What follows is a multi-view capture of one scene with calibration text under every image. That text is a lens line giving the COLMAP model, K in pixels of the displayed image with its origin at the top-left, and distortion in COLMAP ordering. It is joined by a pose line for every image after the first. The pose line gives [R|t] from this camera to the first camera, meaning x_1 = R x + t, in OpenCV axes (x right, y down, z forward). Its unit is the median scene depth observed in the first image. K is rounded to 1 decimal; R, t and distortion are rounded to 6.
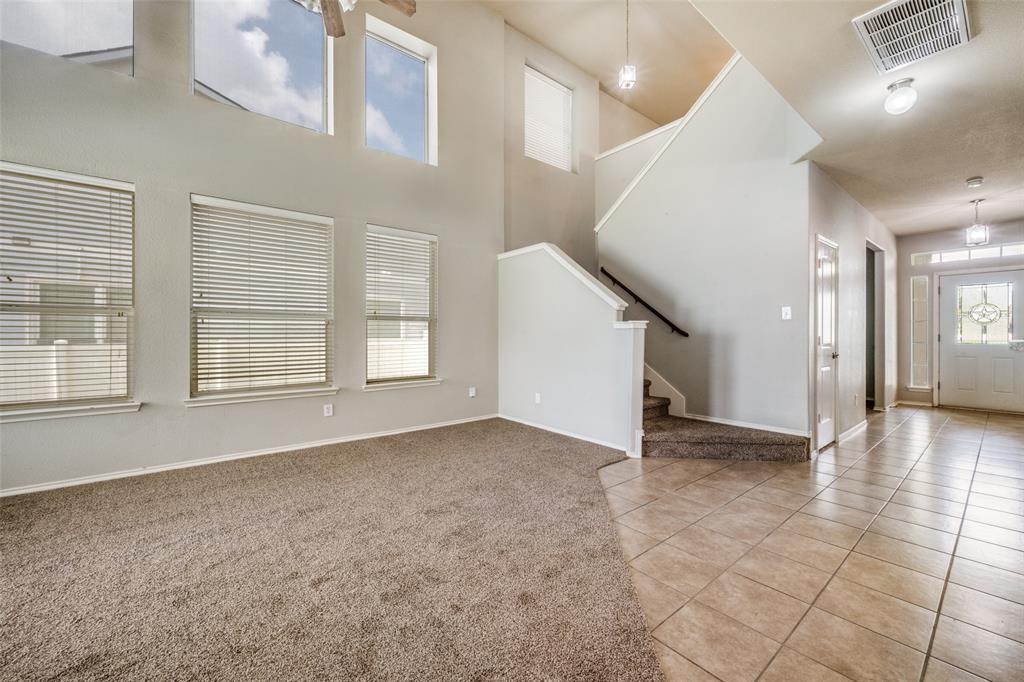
lens RADIAL K [[397.1, 0, 512.0], [0, 397.1, 336.7], [0, 0, 1]] dist [0.001459, -0.000076]
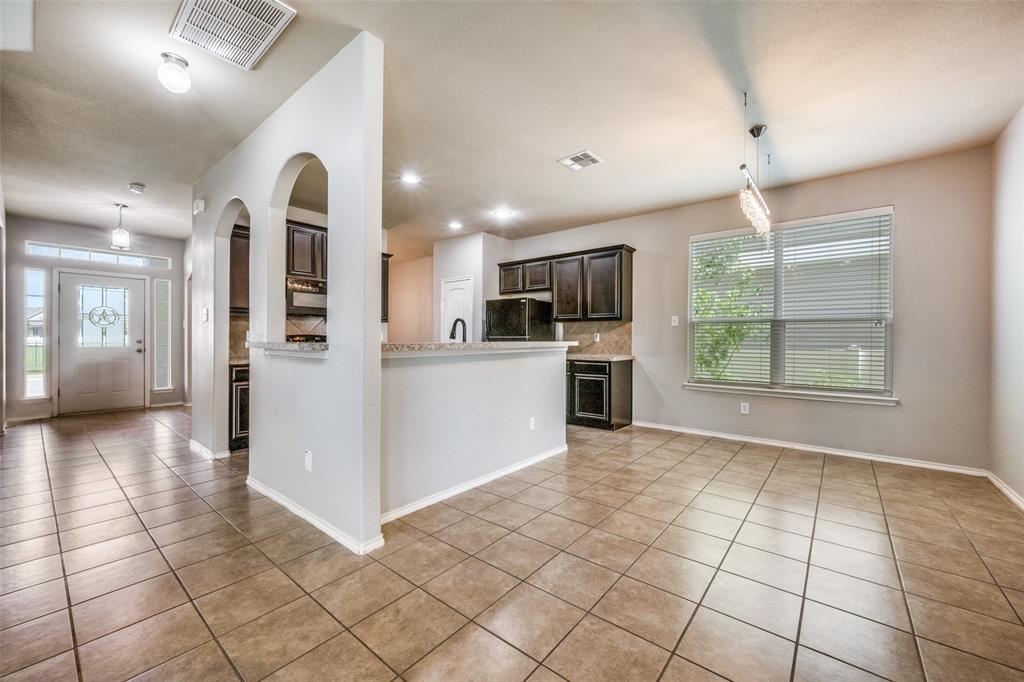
lens RADIAL K [[397.1, 0, 516.5], [0, 397.1, 344.4], [0, 0, 1]] dist [0.001459, -0.000076]
pose [[-0.209465, -0.012194, 0.977740, -0.041666], [-0.001085, 0.999925, 0.012239, -0.000385], [-0.977816, 0.001503, -0.209462, 0.241428]]
